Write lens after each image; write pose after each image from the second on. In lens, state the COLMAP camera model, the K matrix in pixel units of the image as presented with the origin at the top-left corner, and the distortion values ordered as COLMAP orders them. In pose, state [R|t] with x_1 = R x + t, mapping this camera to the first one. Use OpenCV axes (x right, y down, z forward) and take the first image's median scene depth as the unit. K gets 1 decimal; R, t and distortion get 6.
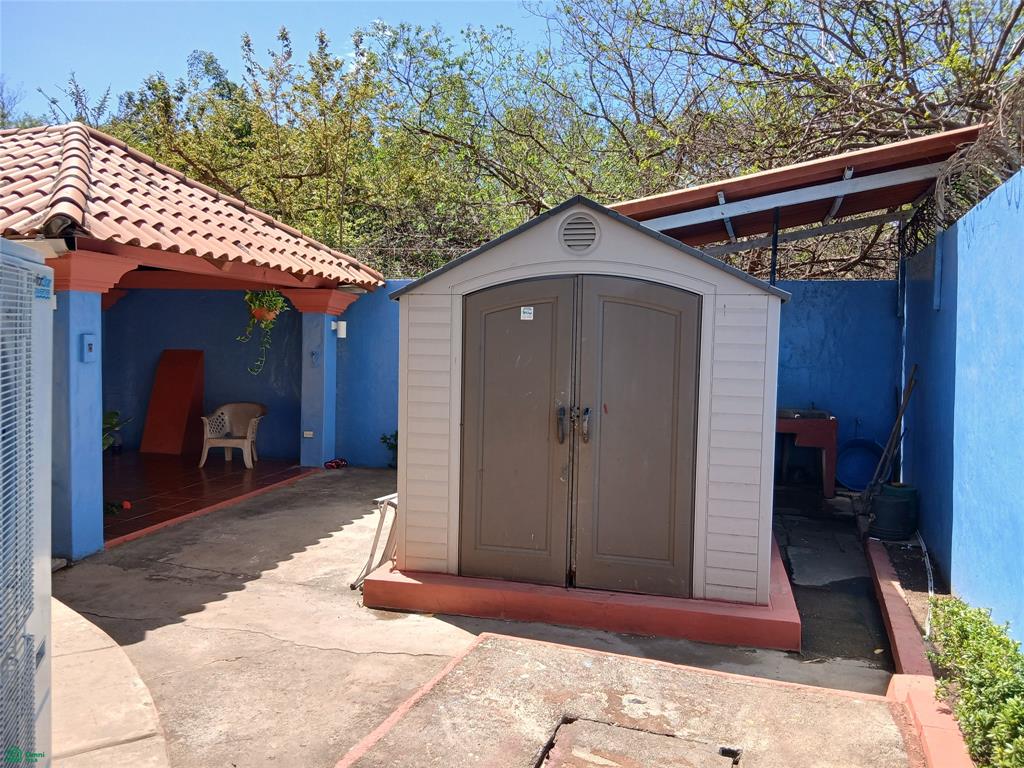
lens RADIAL K [[782.7, 0, 512.0], [0, 782.7, 384.0], [0, 0, 1]] dist [0.046499, -0.077309]
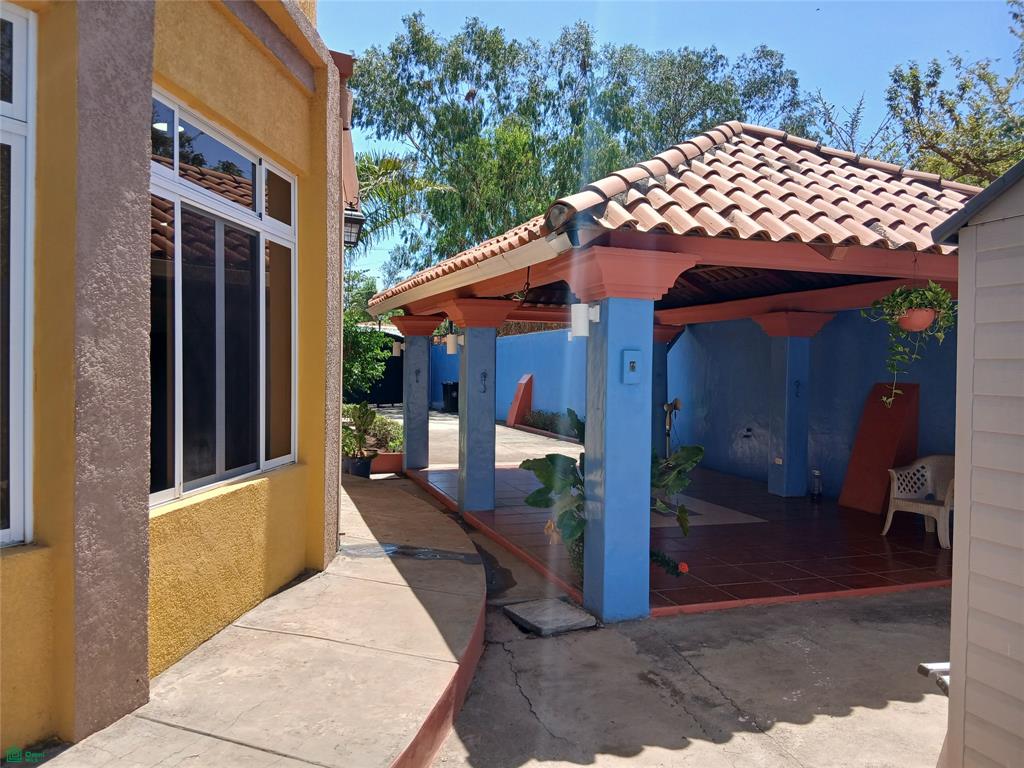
lens RADIAL K [[782.7, 0, 512.0], [0, 782.7, 384.0], [0, 0, 1]] dist [0.046499, -0.077309]
pose [[0.538386, 0.006227, -0.842675, 0.083850], [-0.055926, 0.998032, -0.028357, 0.002350], [0.840840, 0.062394, 0.537675, 0.442531]]
